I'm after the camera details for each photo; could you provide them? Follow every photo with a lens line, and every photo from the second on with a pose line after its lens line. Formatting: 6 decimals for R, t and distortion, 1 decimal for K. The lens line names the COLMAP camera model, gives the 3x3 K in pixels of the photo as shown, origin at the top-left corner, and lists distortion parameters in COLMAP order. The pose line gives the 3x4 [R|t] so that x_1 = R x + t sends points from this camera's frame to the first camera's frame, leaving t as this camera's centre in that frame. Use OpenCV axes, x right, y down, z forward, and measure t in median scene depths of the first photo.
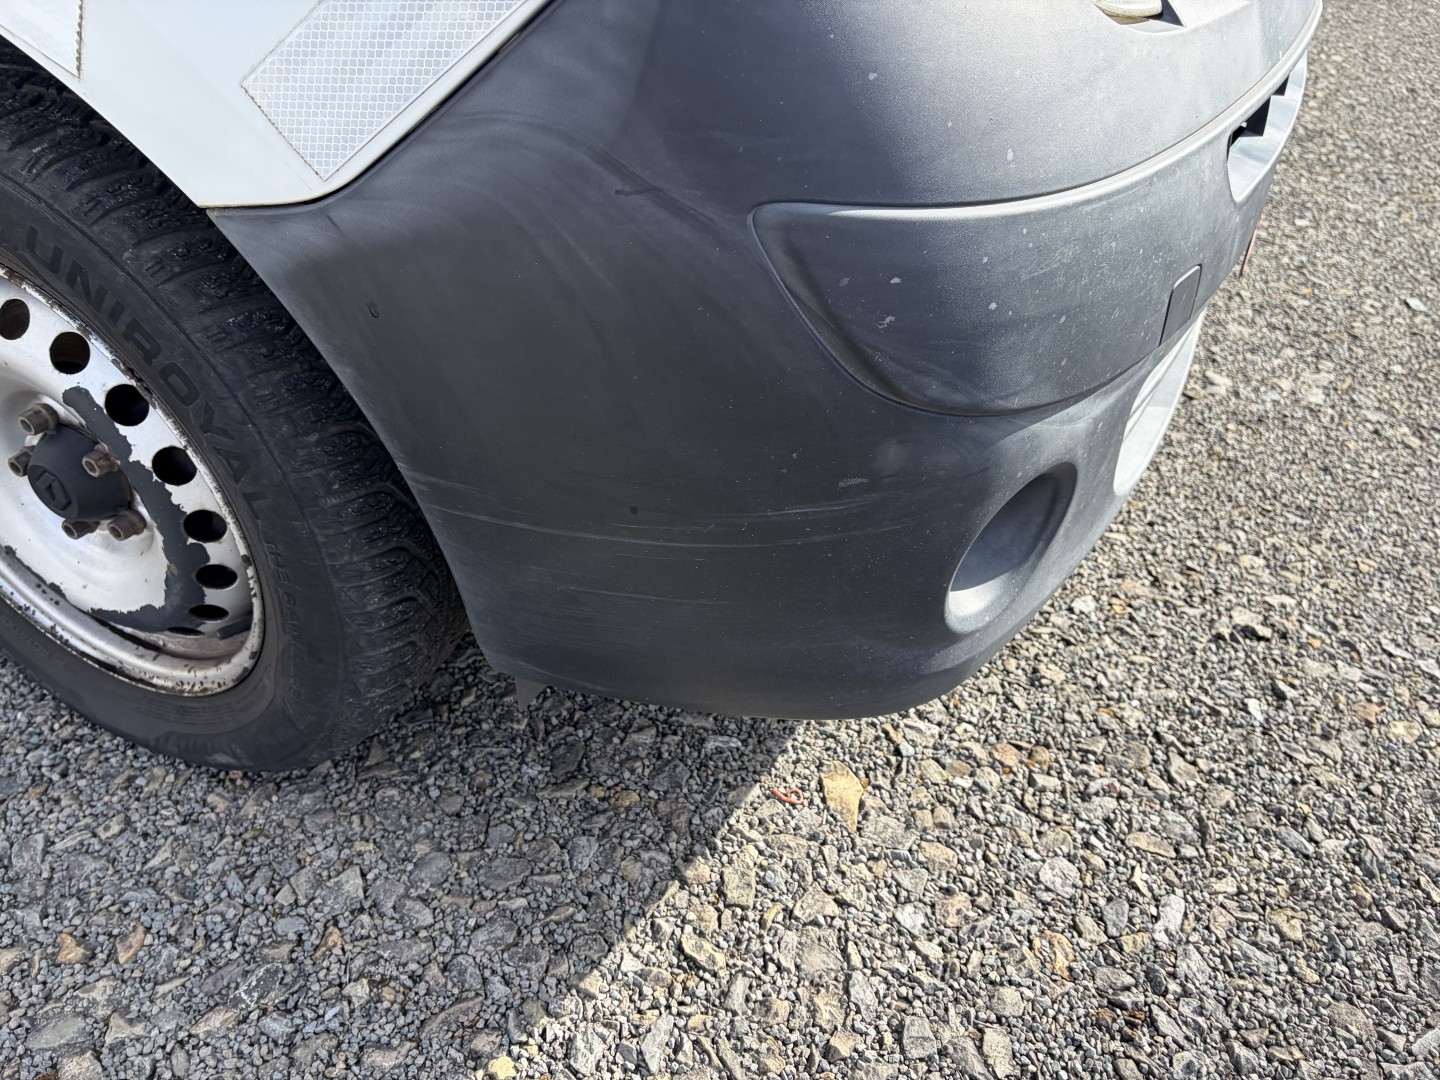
lens RADIAL K [[1129.7, 0, 720.0], [0, 1129.7, 540.0], [0, 0, 1]] dist [0.011031, 0.003610]
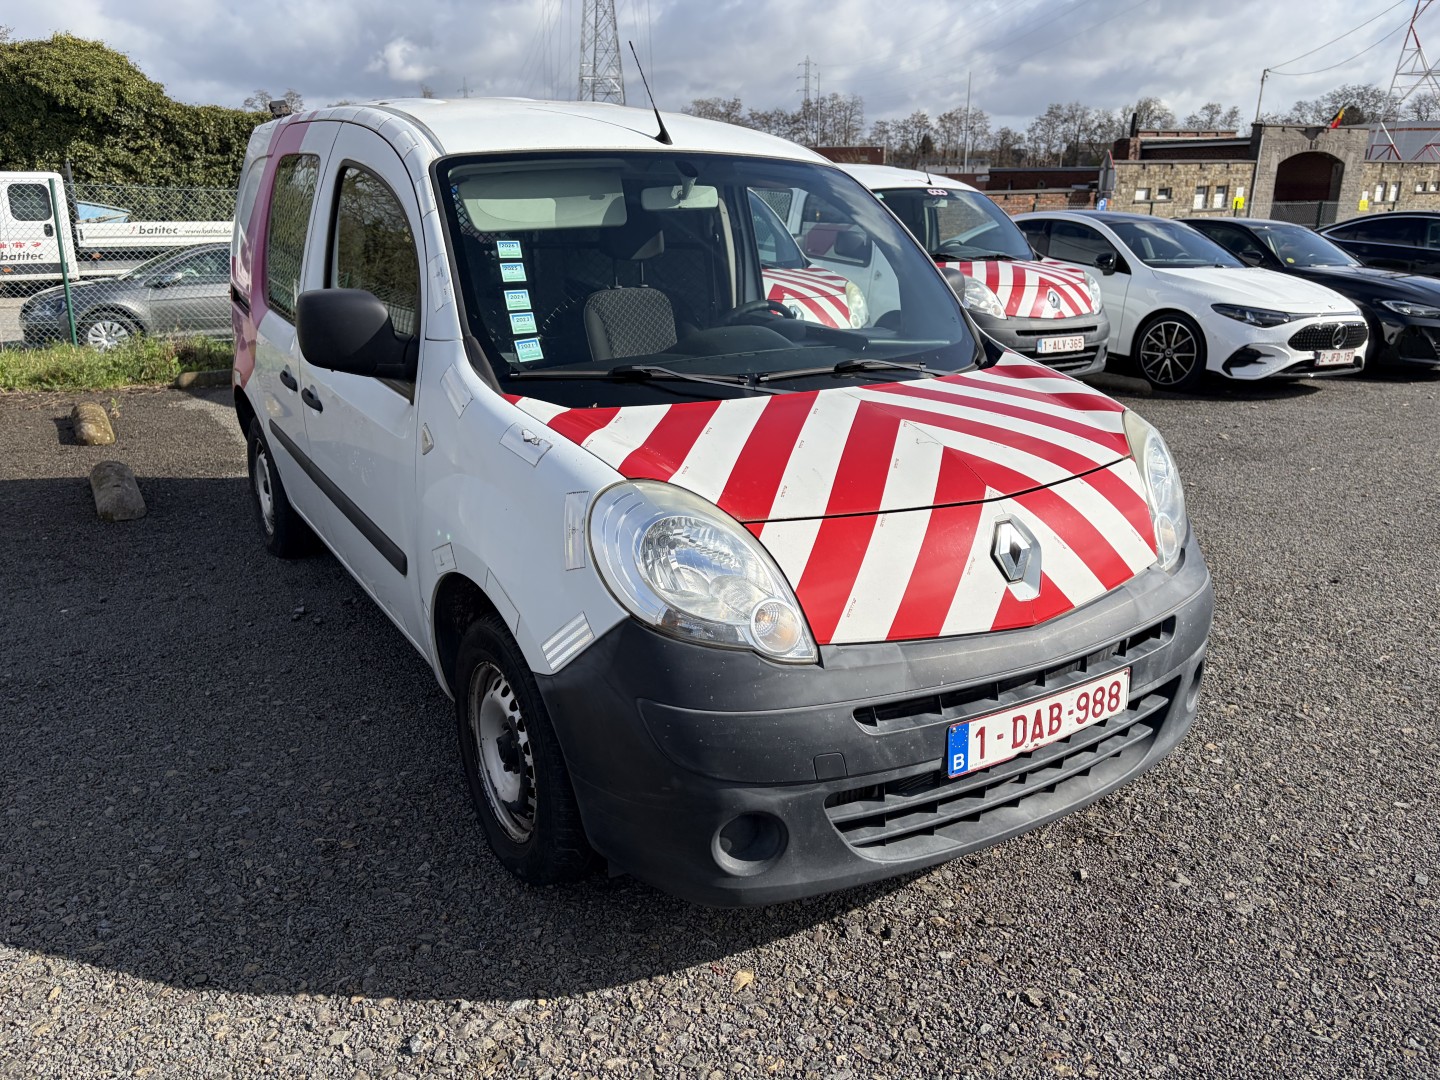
lens RADIAL K [[1085.1, 0, 720.0], [0, 1085.1, 540.0], [0, 0, 1]] dist [0.063925, -0.071912]
pose [[0.840198, 0.102673, -0.532471, 1.214335], [-0.301548, 0.904559, -0.301399, 0.128048], [0.450706, 0.413800, 0.790970, -1.086612]]
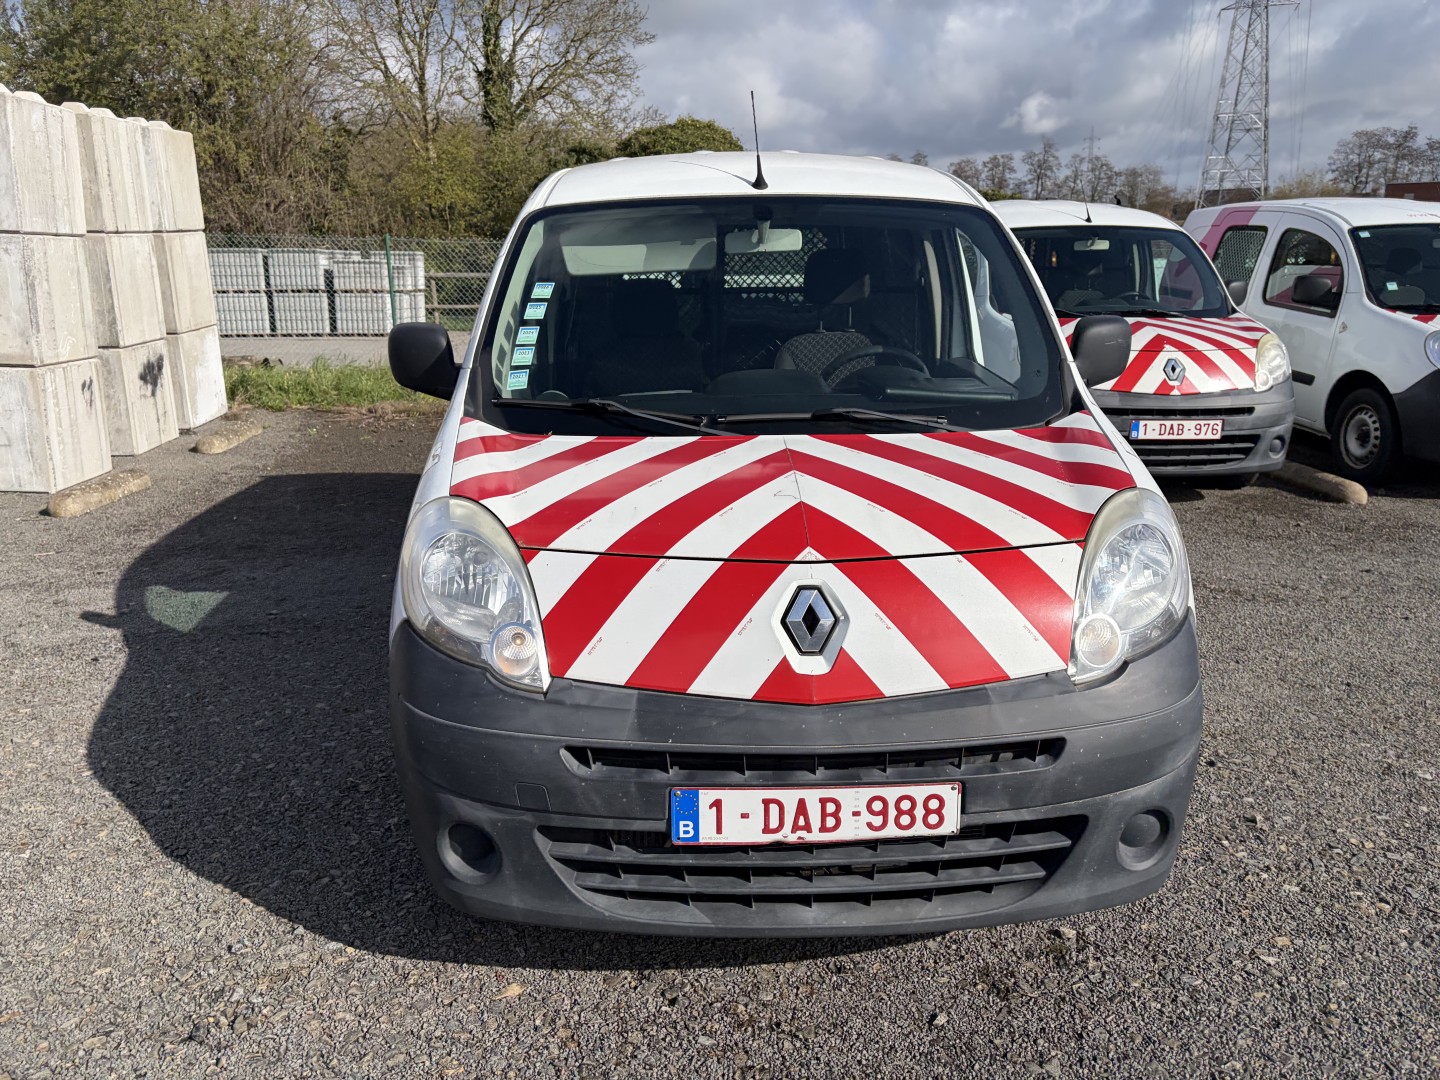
lens RADIAL K [[1086.0, 0, 731.4], [0, 1086.0, 551.1], [0, 0, 1]] dist [0.081638, -0.093310]
pose [[0.442467, 0.169860, -0.880551, 2.265675], [-0.534681, 0.838256, -0.106970, -0.542190], [0.719958, 0.518145, 0.461722, -0.114227]]
